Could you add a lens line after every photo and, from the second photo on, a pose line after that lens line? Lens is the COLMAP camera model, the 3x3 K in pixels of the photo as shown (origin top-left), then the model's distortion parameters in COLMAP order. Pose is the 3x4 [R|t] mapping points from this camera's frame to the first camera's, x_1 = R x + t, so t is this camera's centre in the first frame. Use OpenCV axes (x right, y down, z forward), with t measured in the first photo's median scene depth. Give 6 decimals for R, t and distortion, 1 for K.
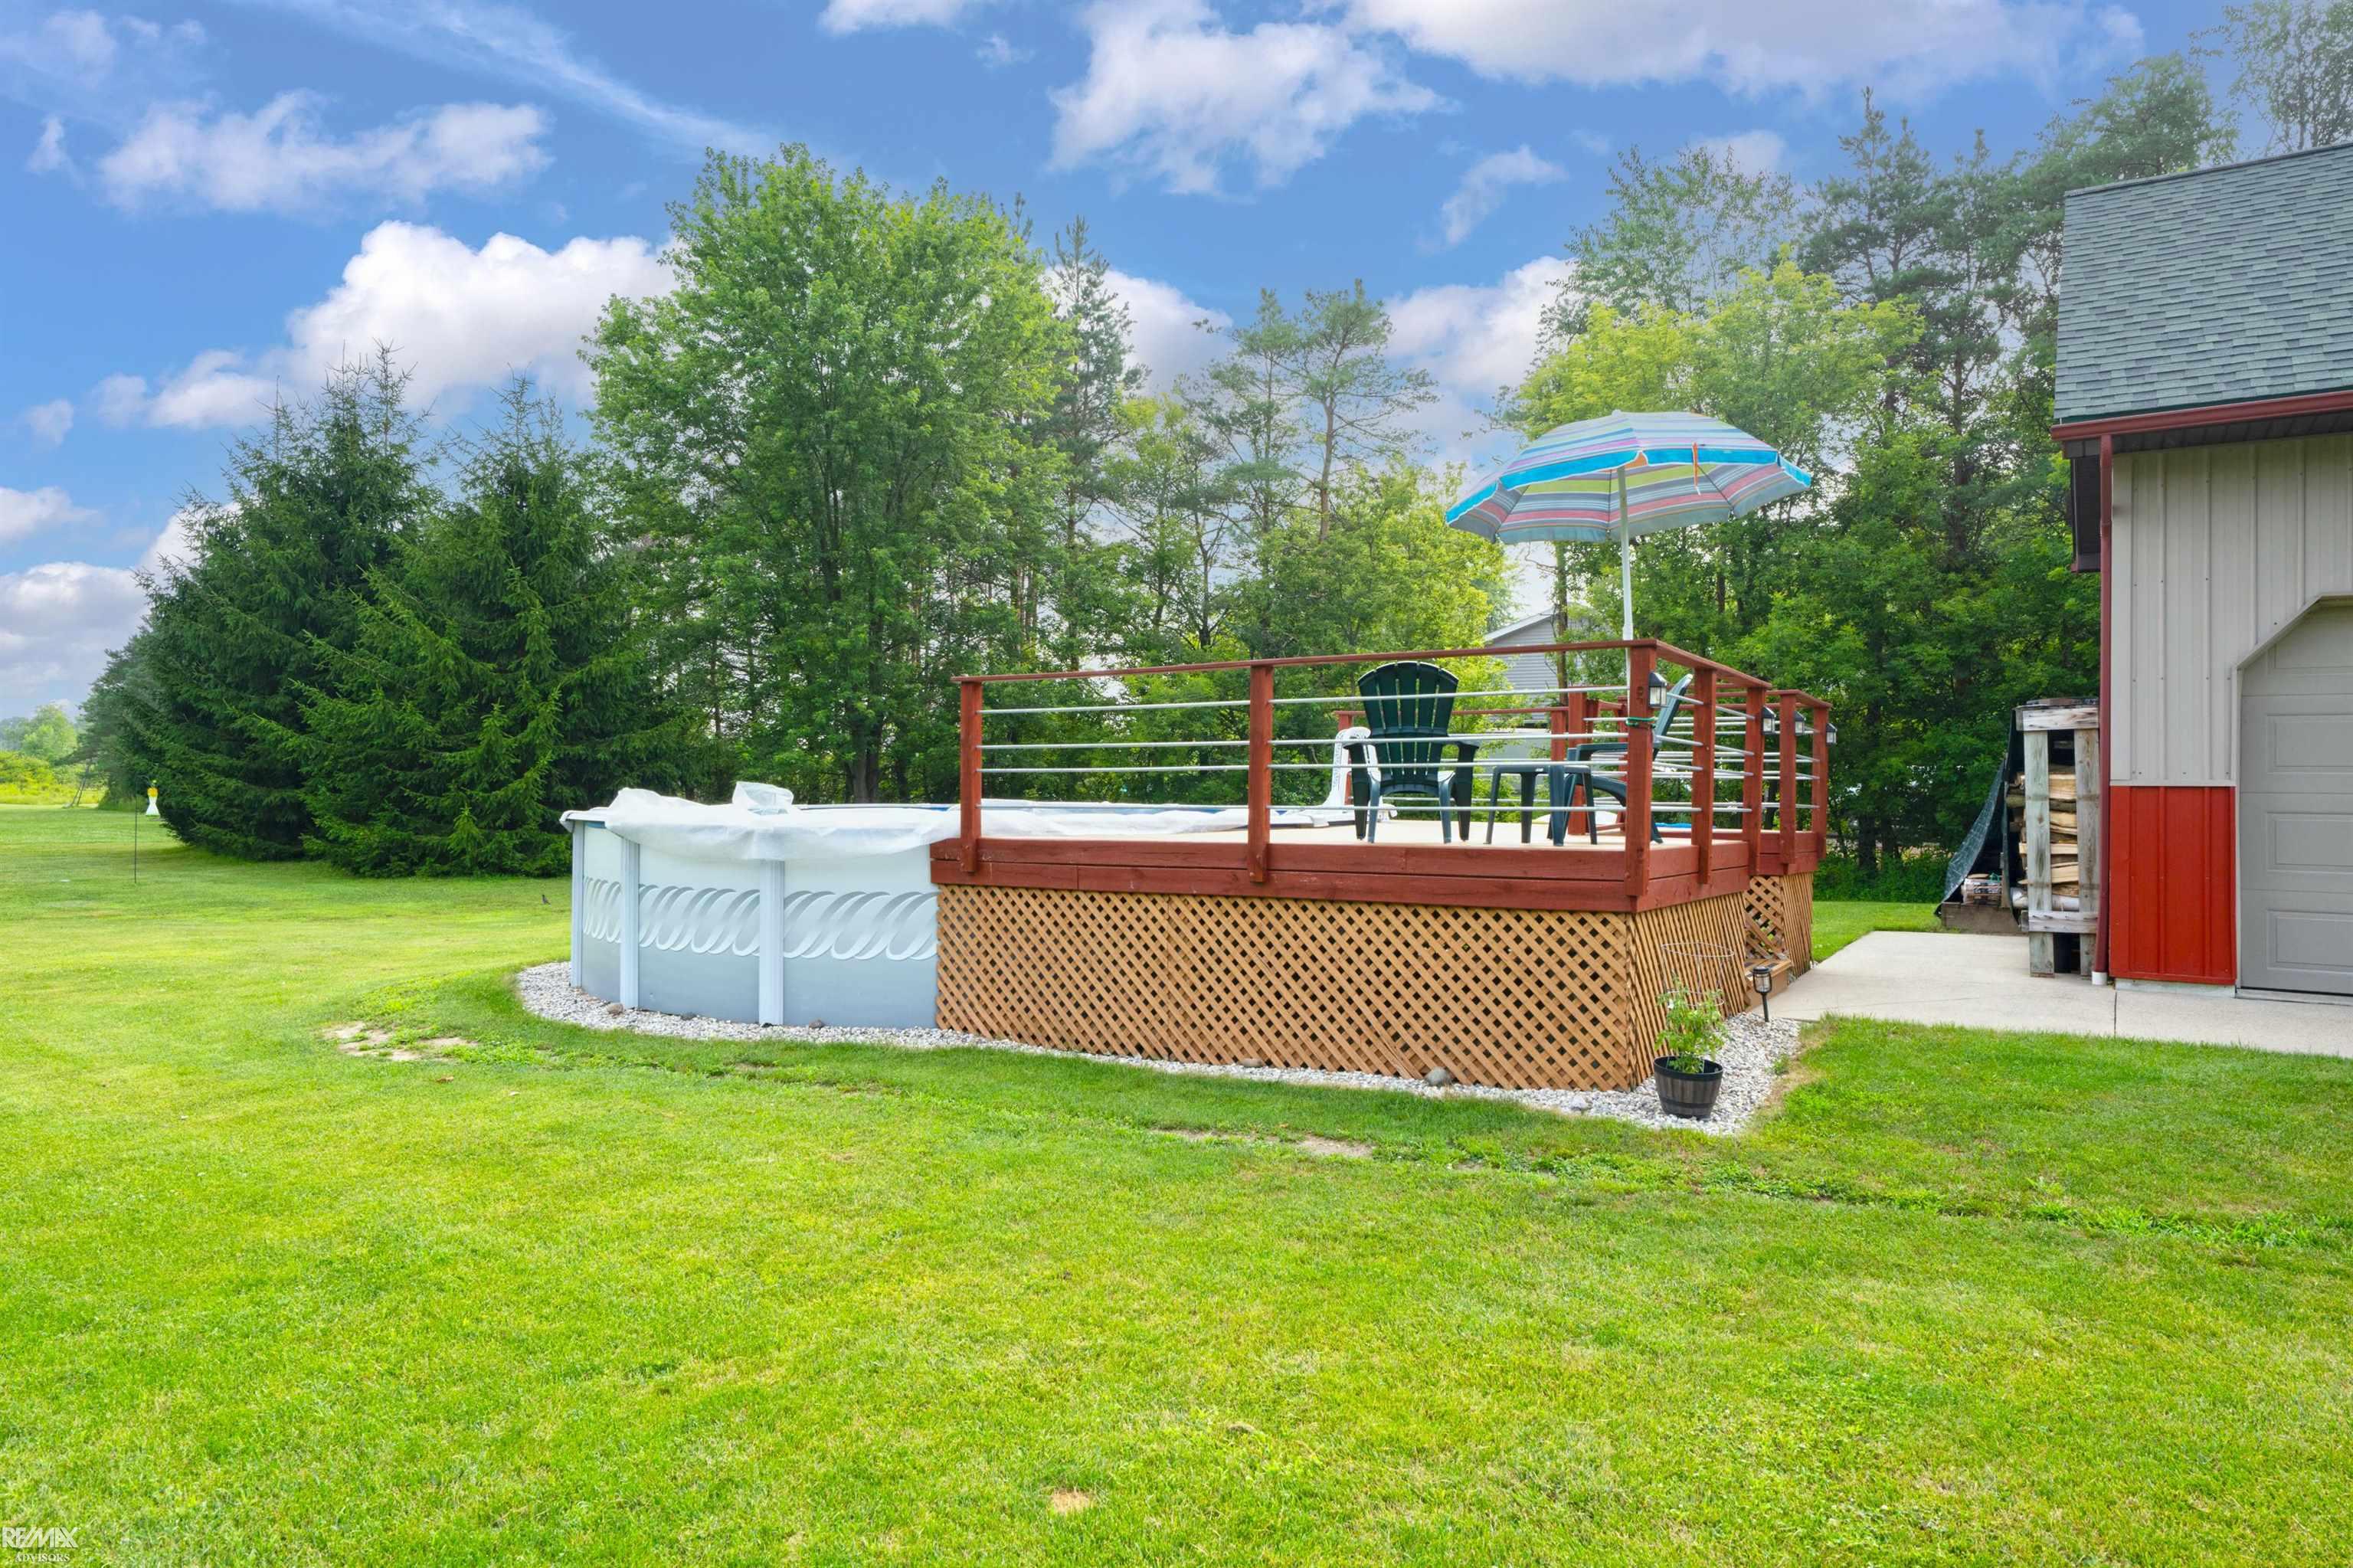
lens RADIAL K [[1461.0, 0, 1174.7], [0, 1461.0, 778.8], [0, 0, 1]] dist [-0.004230, -0.001820]
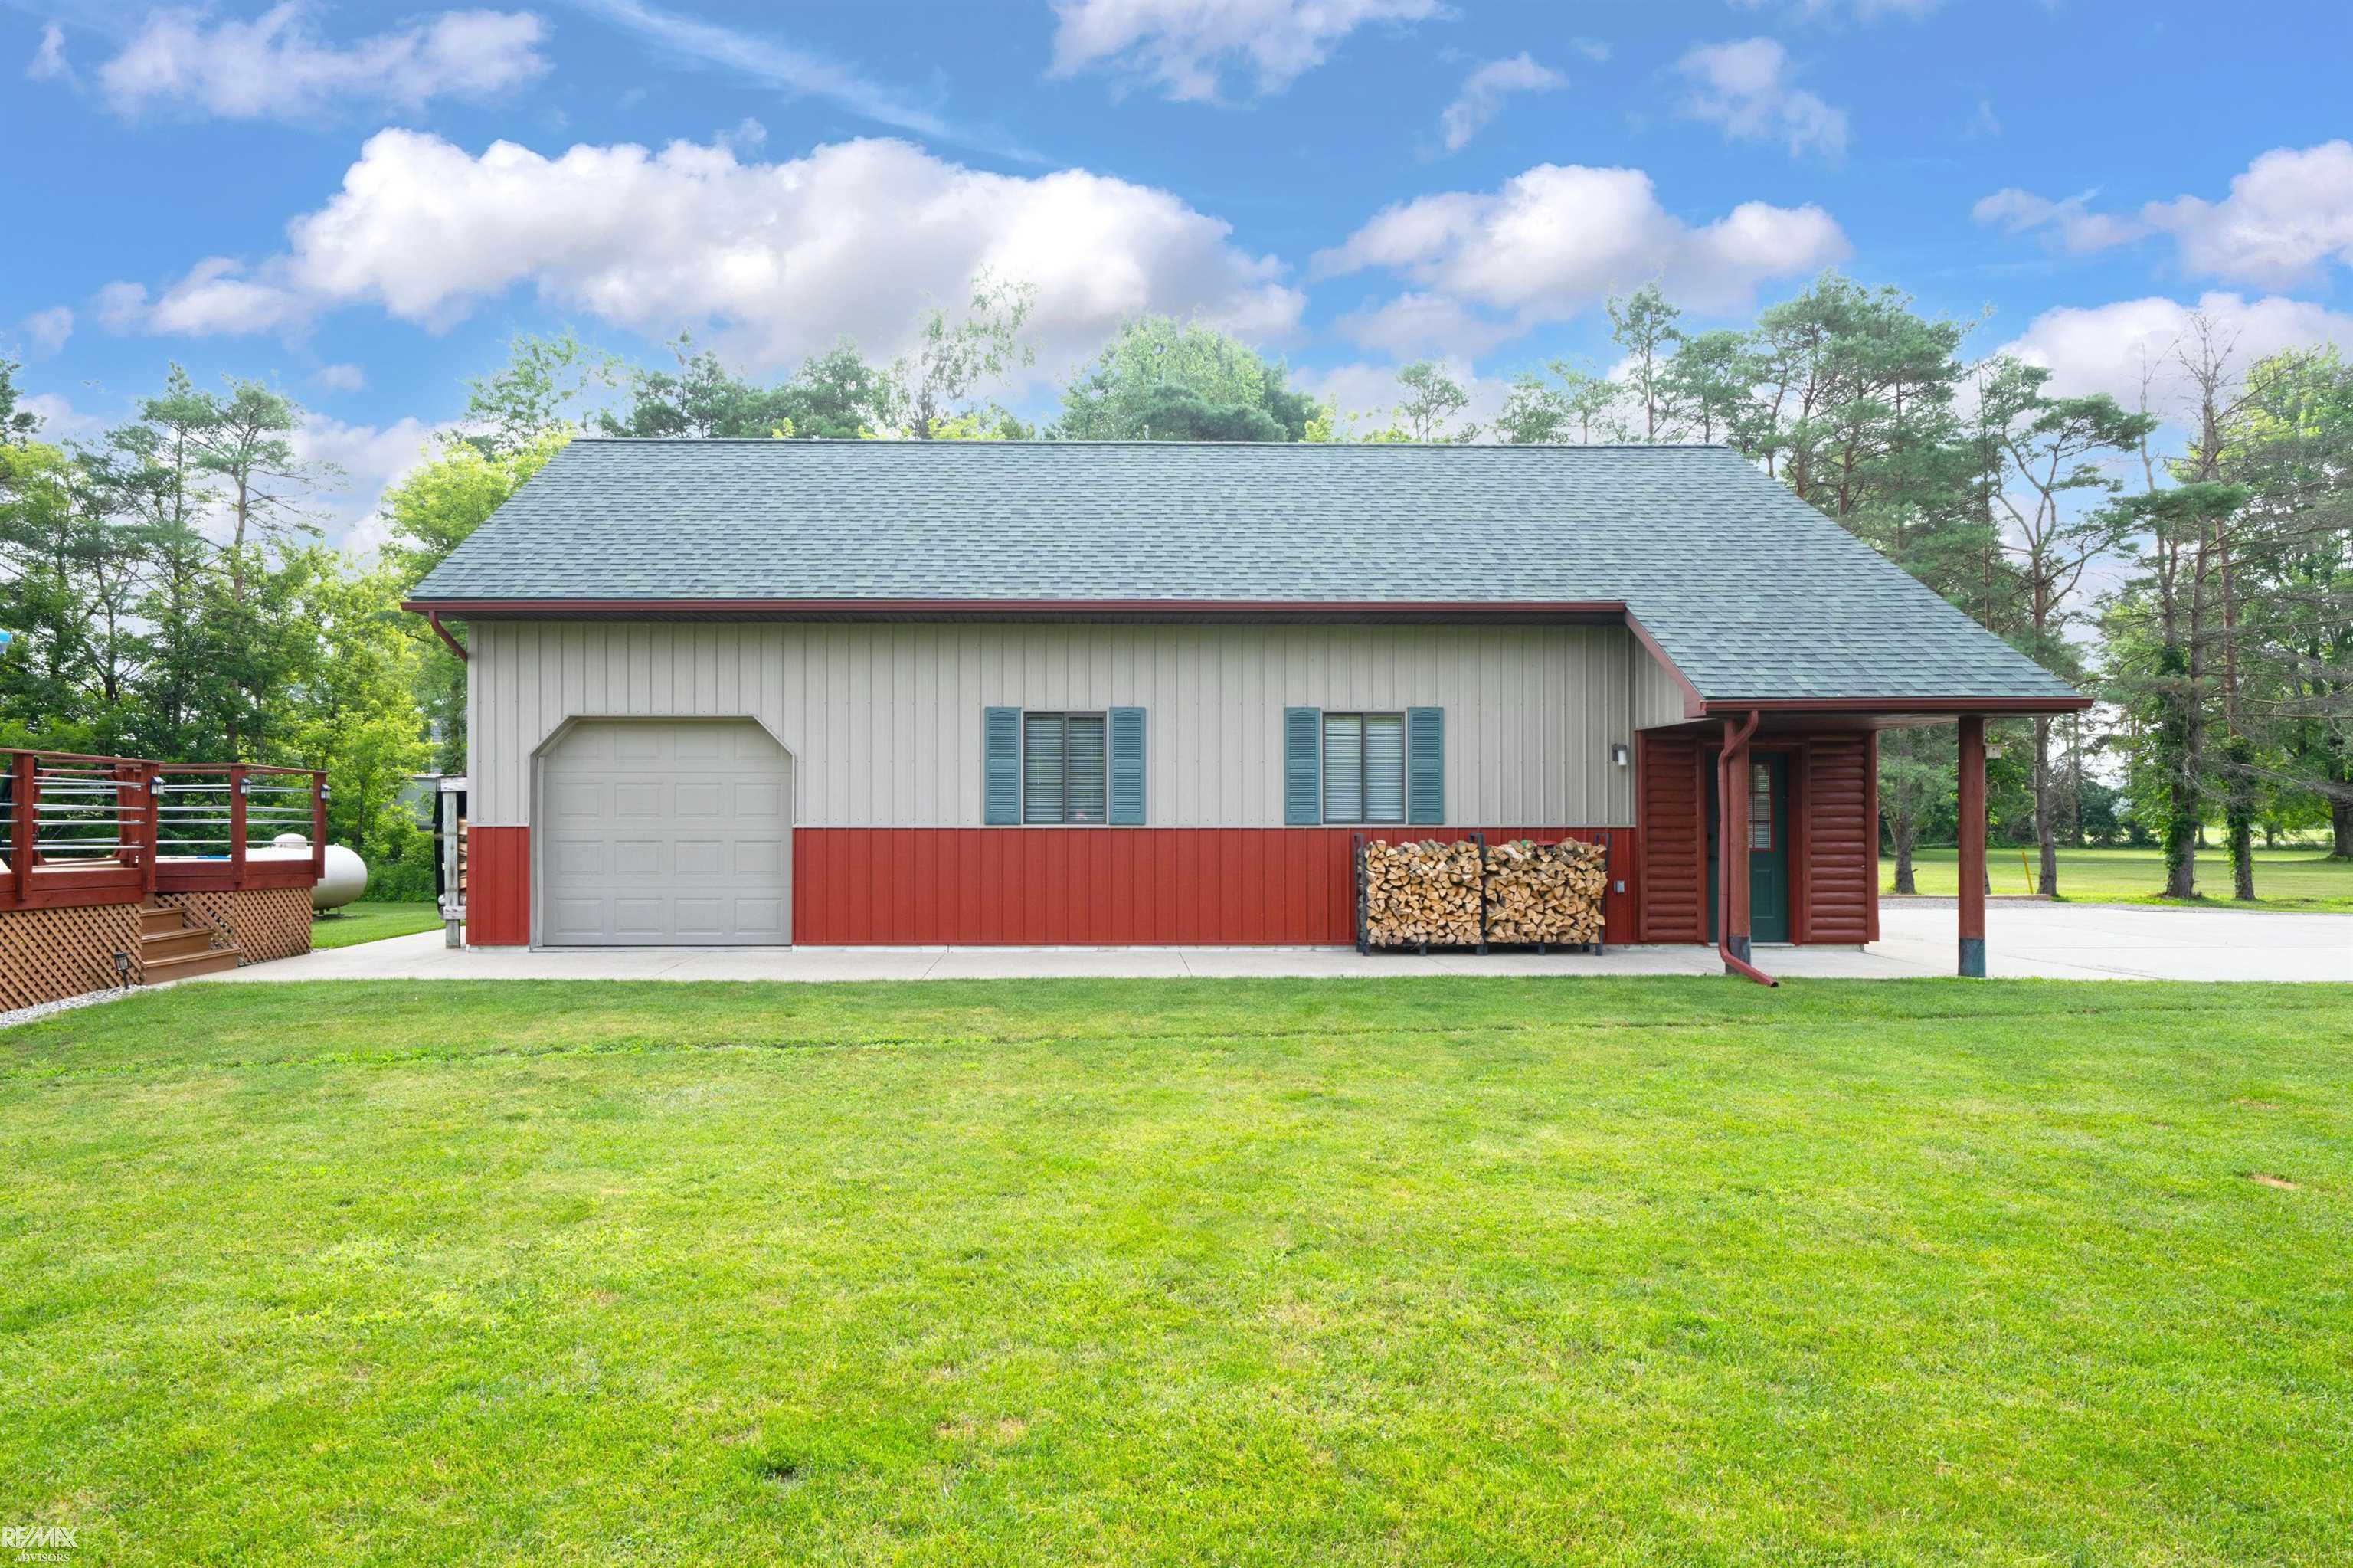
lens RADIAL K [[1303.0, 0, 1176.1], [0, 1303.0, 800.5], [0, 0, 1]] dist [-0.003437, -0.000777]
pose [[0.833292, 0.004144, 0.552817, 0.176280], [0.003321, 0.999916, -0.012502, -0.001131], [-0.552822, 0.012254, 0.833209, -0.224964]]
